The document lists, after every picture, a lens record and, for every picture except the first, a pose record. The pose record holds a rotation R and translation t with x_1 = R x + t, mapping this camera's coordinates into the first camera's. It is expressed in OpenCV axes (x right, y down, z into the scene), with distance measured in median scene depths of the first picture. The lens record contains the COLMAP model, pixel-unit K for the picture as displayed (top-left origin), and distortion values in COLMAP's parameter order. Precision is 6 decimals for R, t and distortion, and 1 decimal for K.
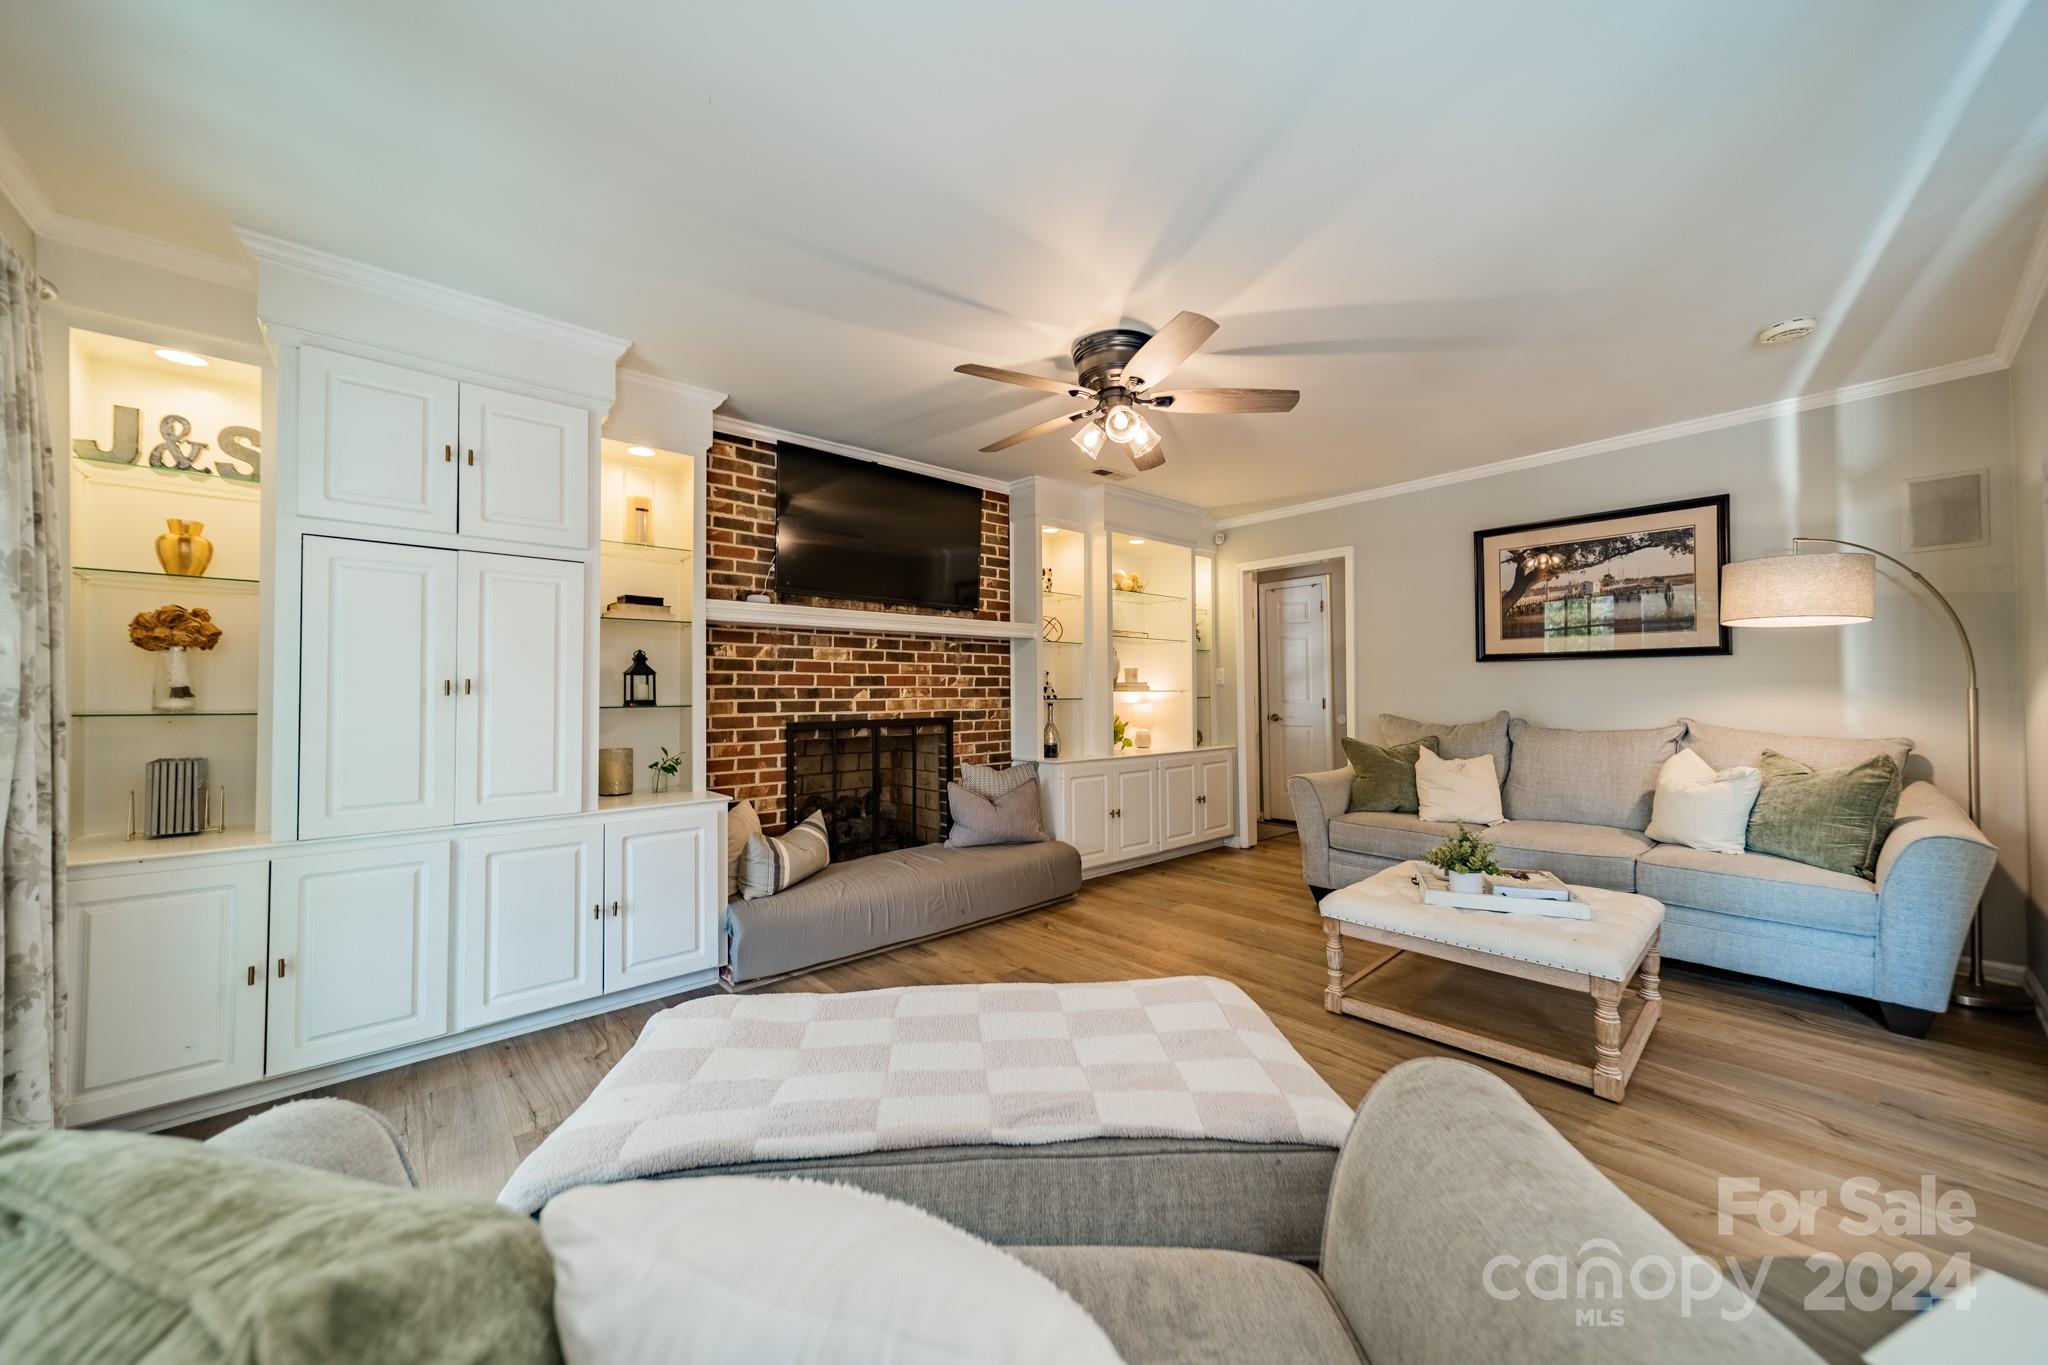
lens RADIAL K [[735.9, 0, 1026.2], [0, 735.9, 680.1], [0, 0, 1]] dist [0.009651, -0.000106]
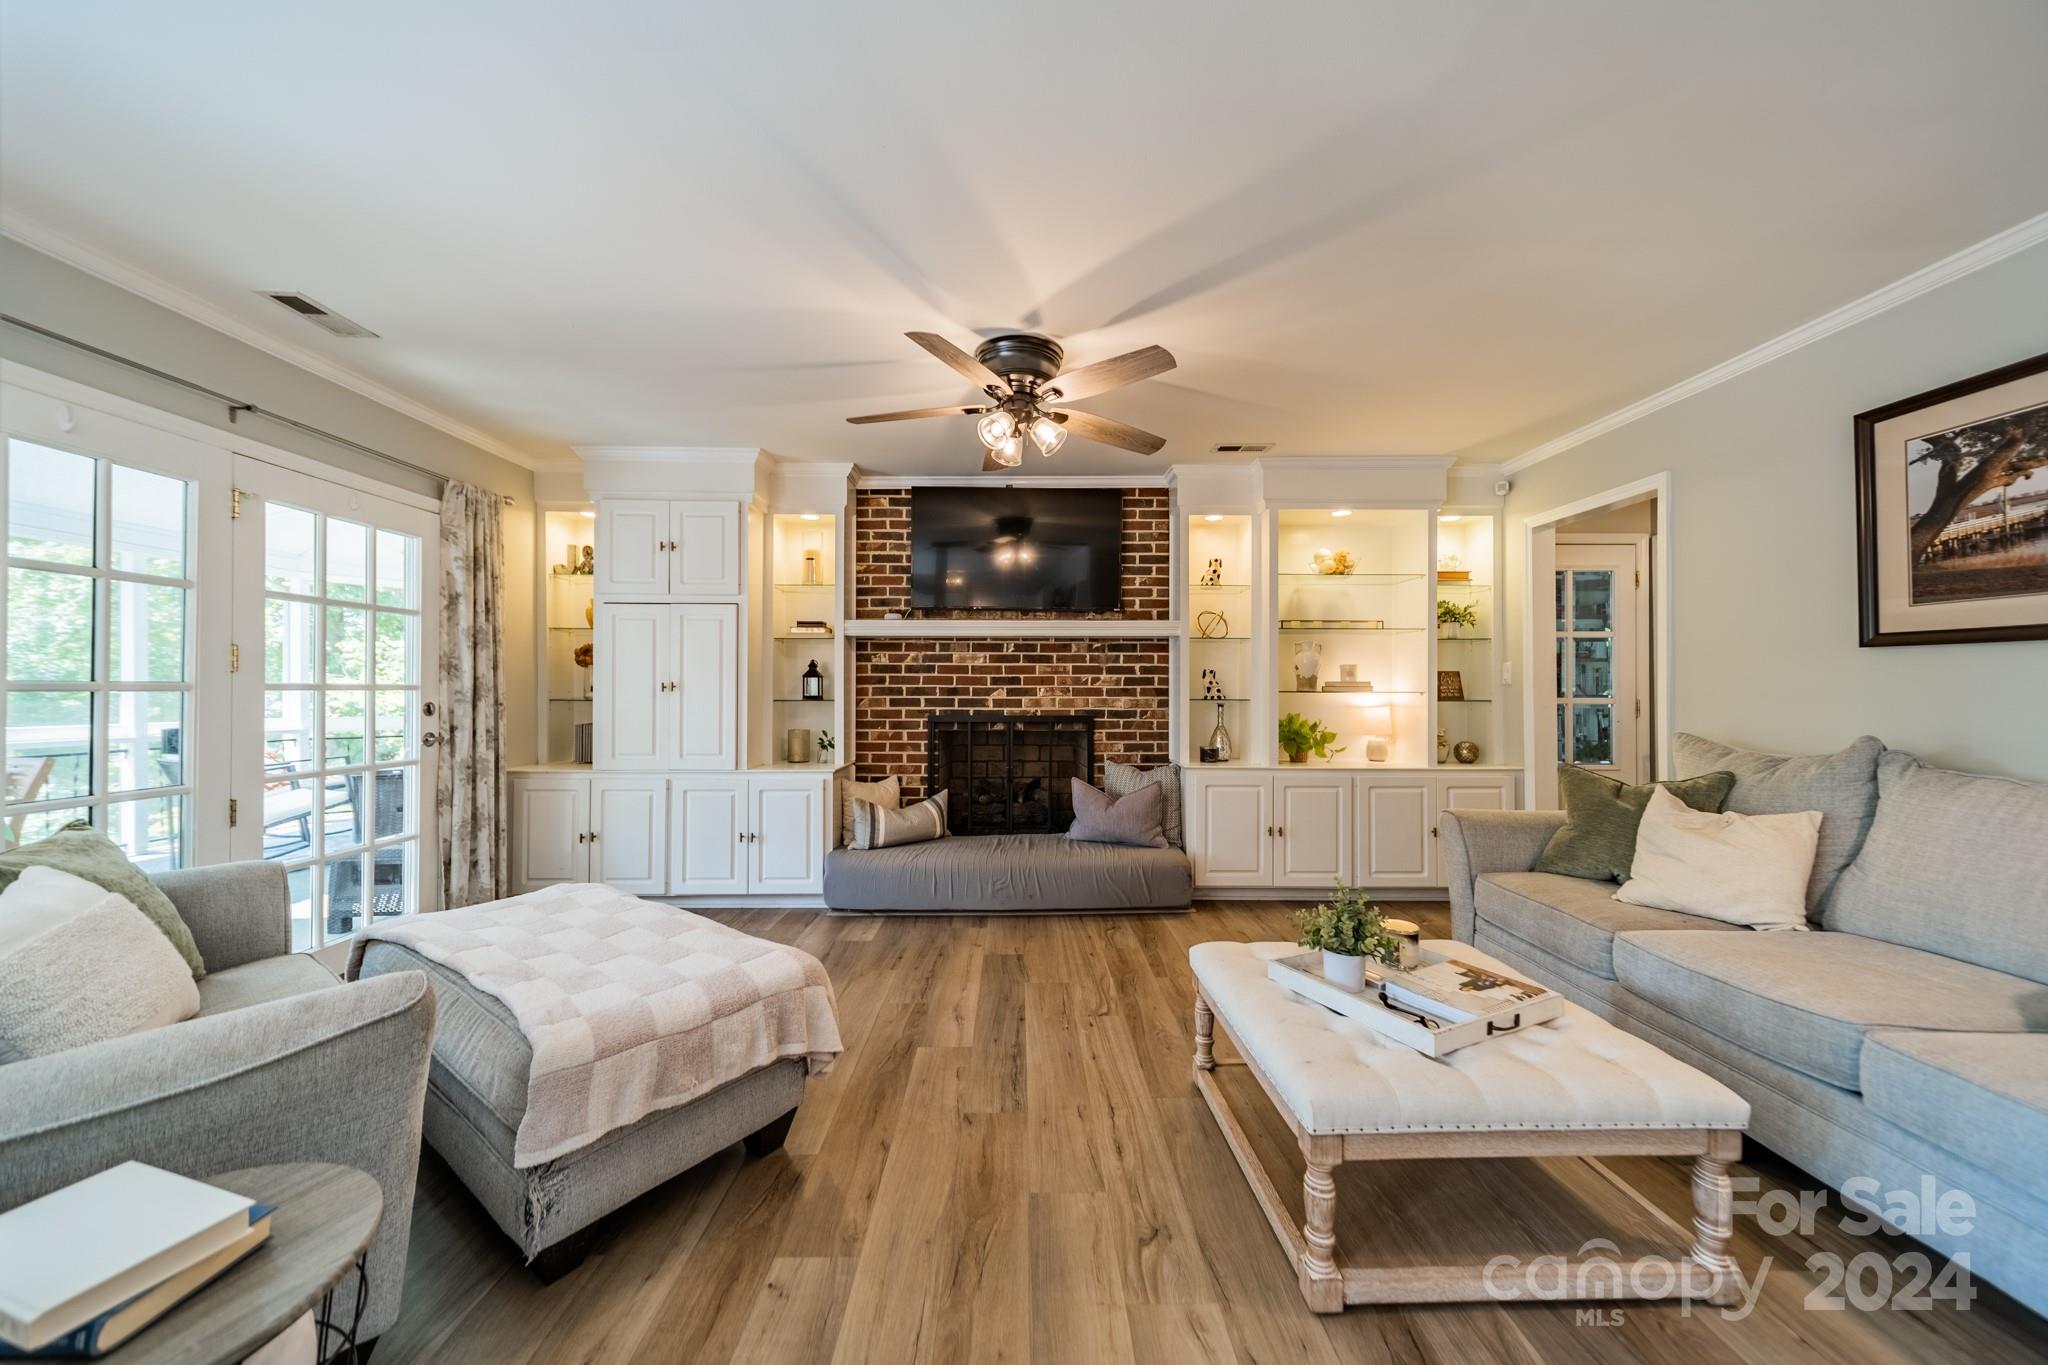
lens RADIAL K [[735.9, 0, 1026.2], [0, 735.9, 680.1], [0, 0, 1]] dist [0.009651, -0.000106]
pose [[0.755561, -0.000086, -0.655078, 0.542201], [0.004751, 0.999974, 0.005348, -0.005994], [0.655061, -0.007153, 0.755542, 0.167881]]
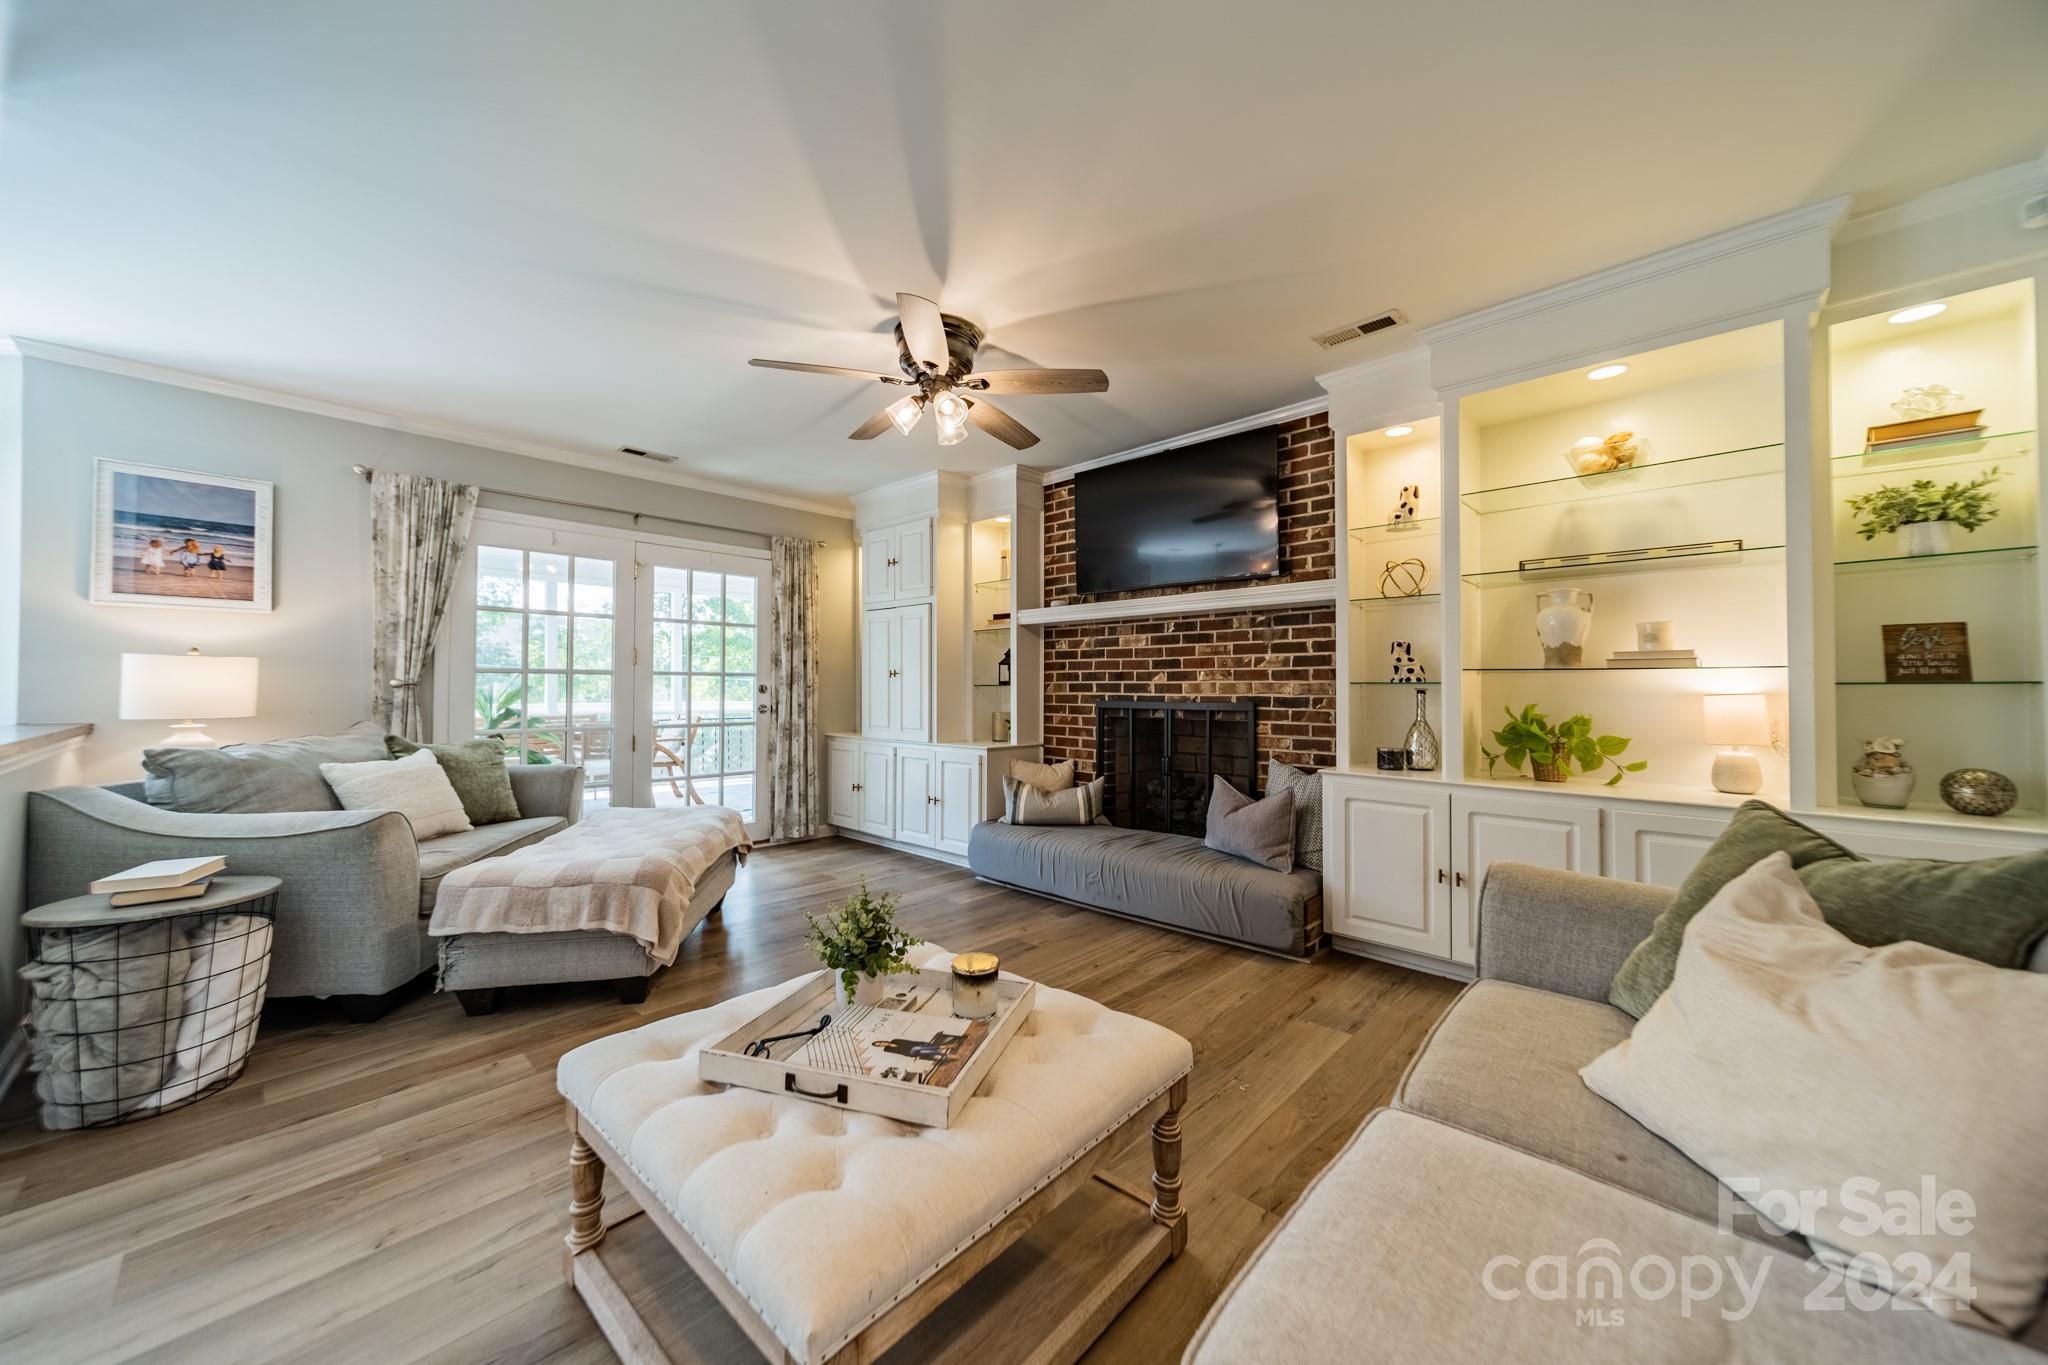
lens RADIAL K [[732.7, 0, 1025.1], [0, 732.7, 671.6], [0, 0, 1]] dist [0.006866, -0.000017]
pose [[0.087652, -0.015789, -0.996026, 0.780285], [0.013997, 0.999795, -0.014617, 0.023444], [0.996053, -0.012661, 0.087855, 0.705629]]
